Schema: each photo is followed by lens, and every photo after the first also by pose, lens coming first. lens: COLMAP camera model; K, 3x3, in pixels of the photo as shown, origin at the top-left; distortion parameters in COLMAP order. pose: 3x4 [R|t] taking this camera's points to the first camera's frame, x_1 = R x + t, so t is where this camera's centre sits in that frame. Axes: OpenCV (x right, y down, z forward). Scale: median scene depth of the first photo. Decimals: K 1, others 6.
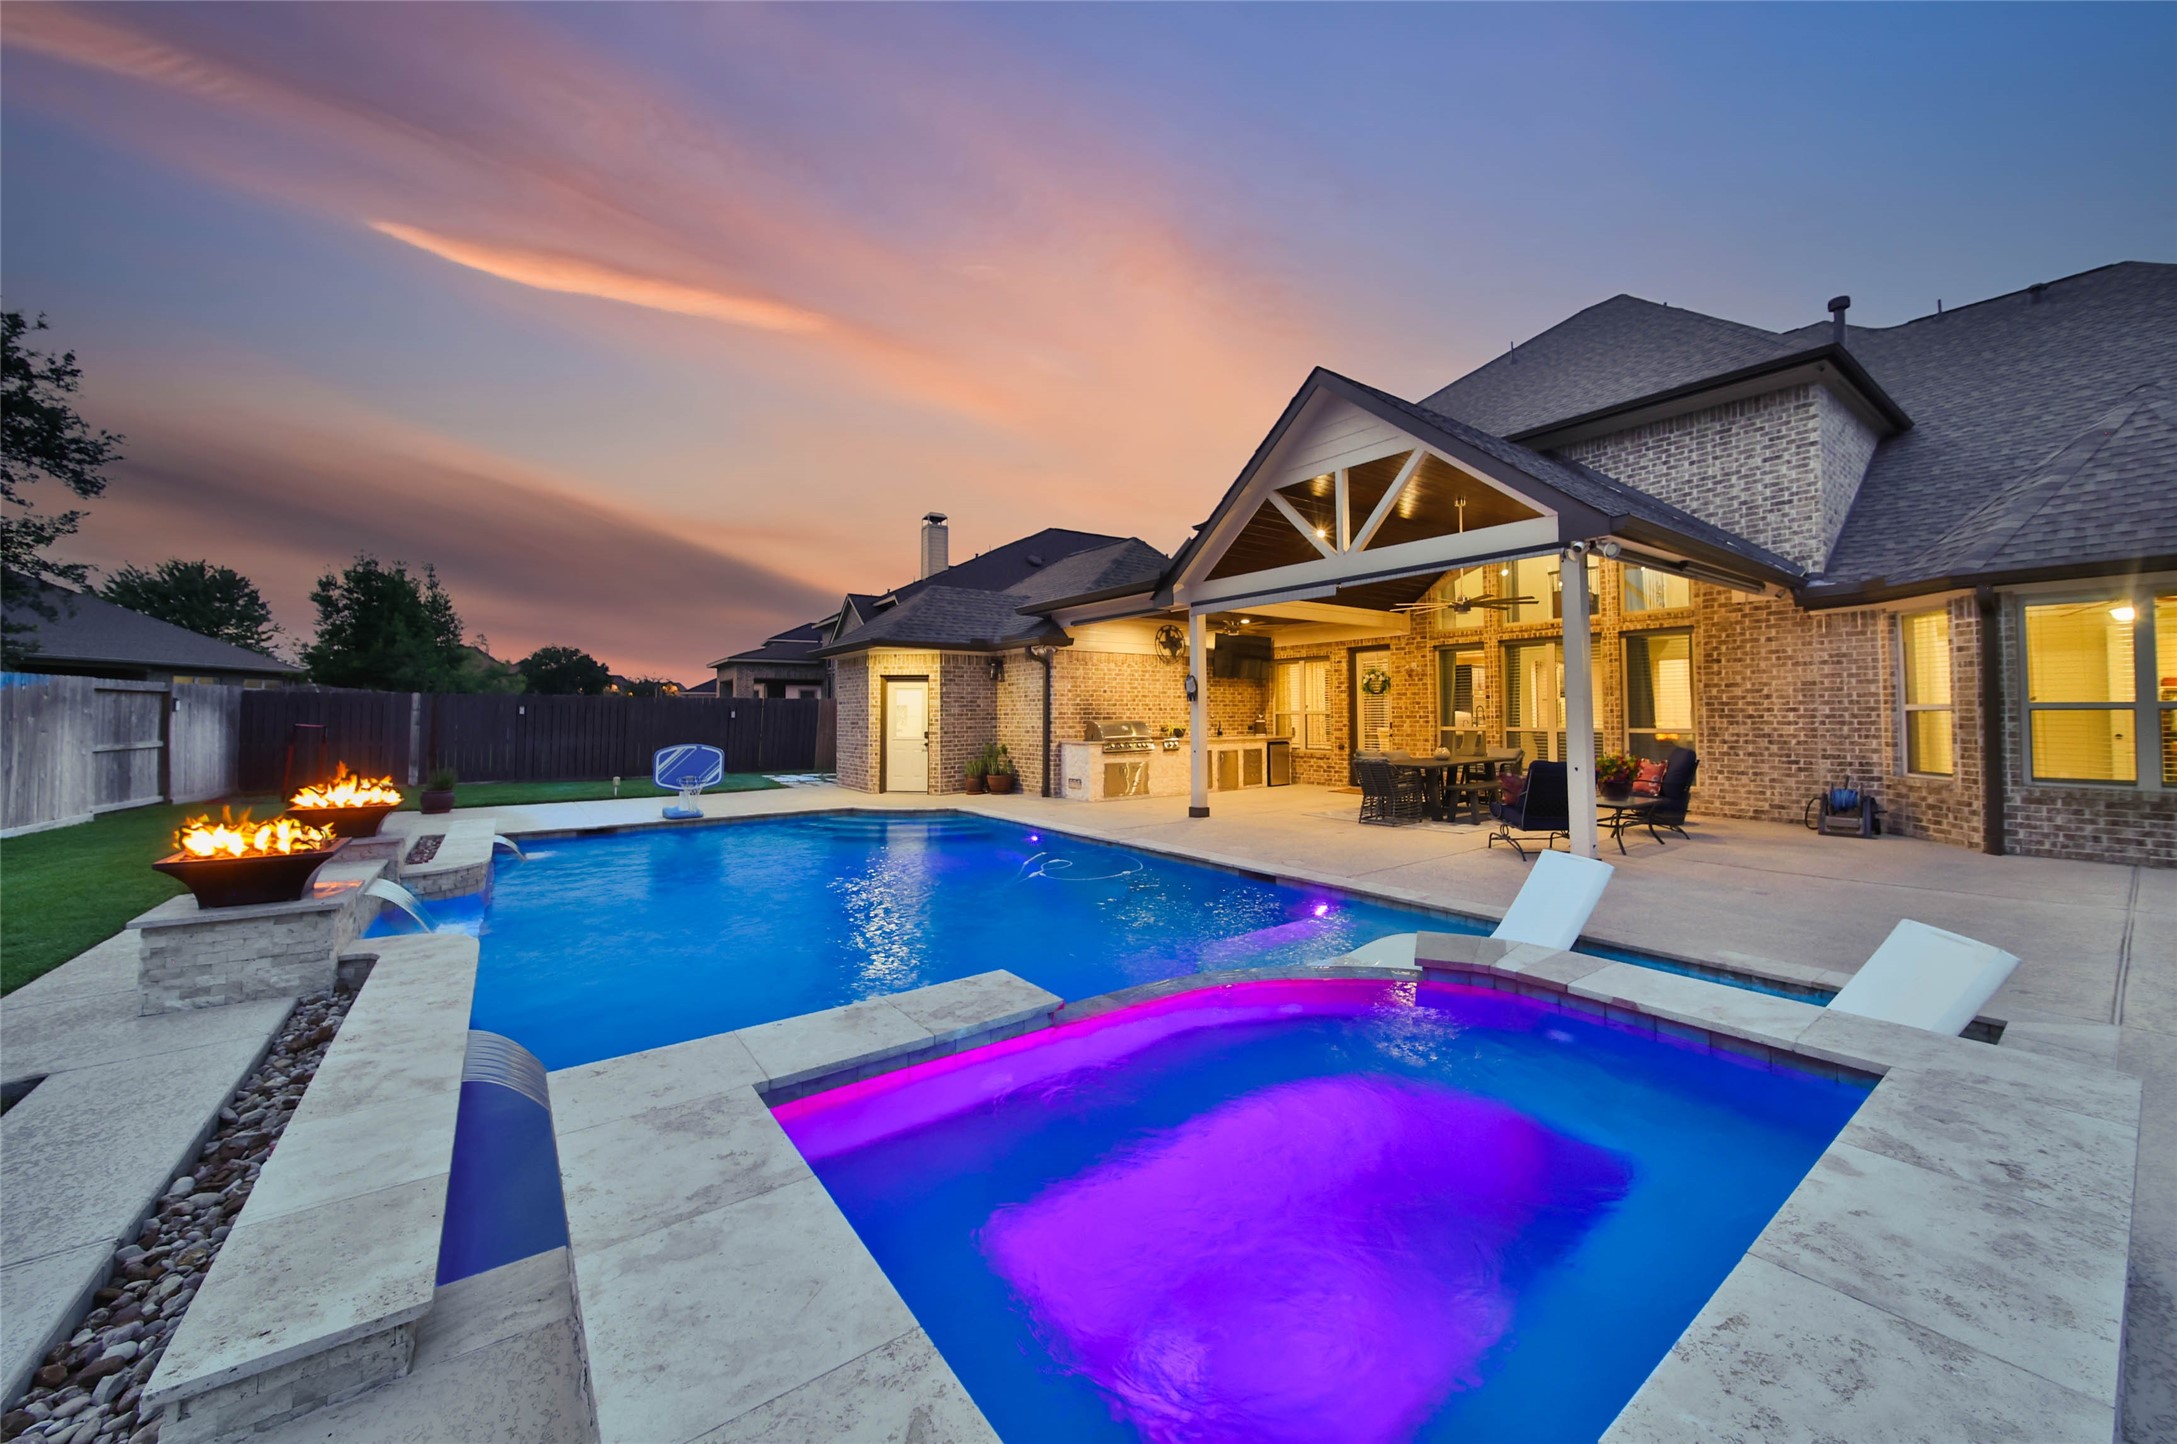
lens RADIAL K [[809.4, 0, 1132.7], [0, 809.4, 686.9], [0, 0, 1]] dist [0.001164, 0.000257]
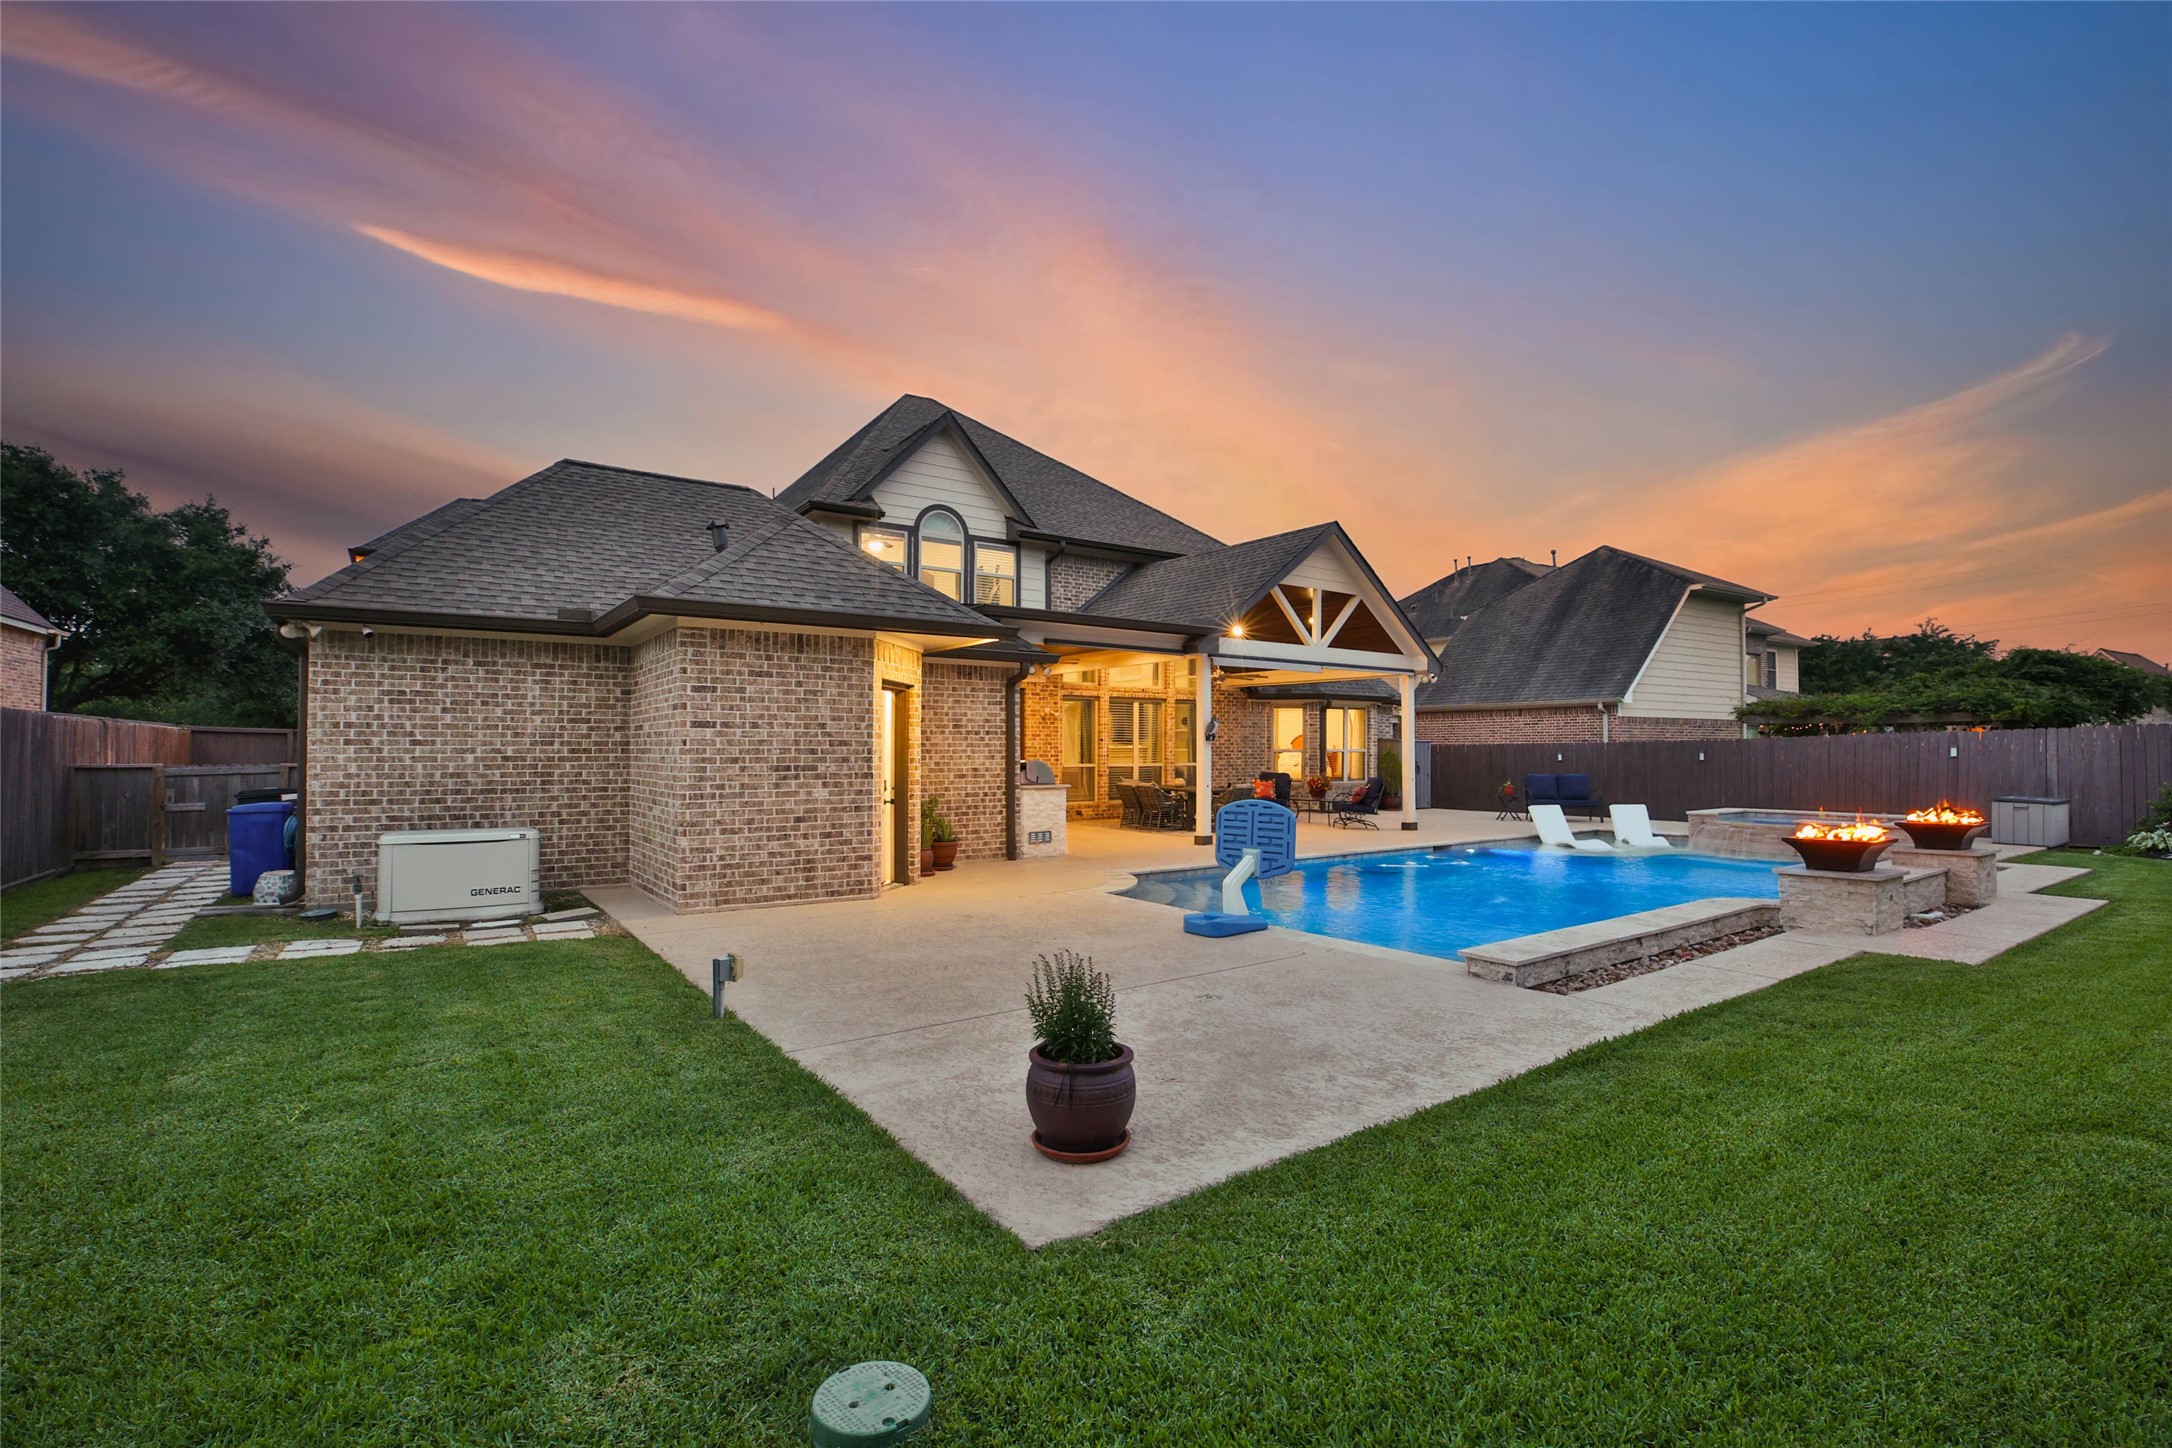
lens RADIAL K [[989.6, 0, 1093.7], [0, 989.6, 729.2], [0, 0, 1]] dist [-0.045269, 0.016153]
pose [[0.034873, 0.027938, 0.999001, -1.036890], [-0.034054, 0.999062, -0.026751, 0.034798], [-0.998811, -0.033087, 0.035792, 0.890139]]
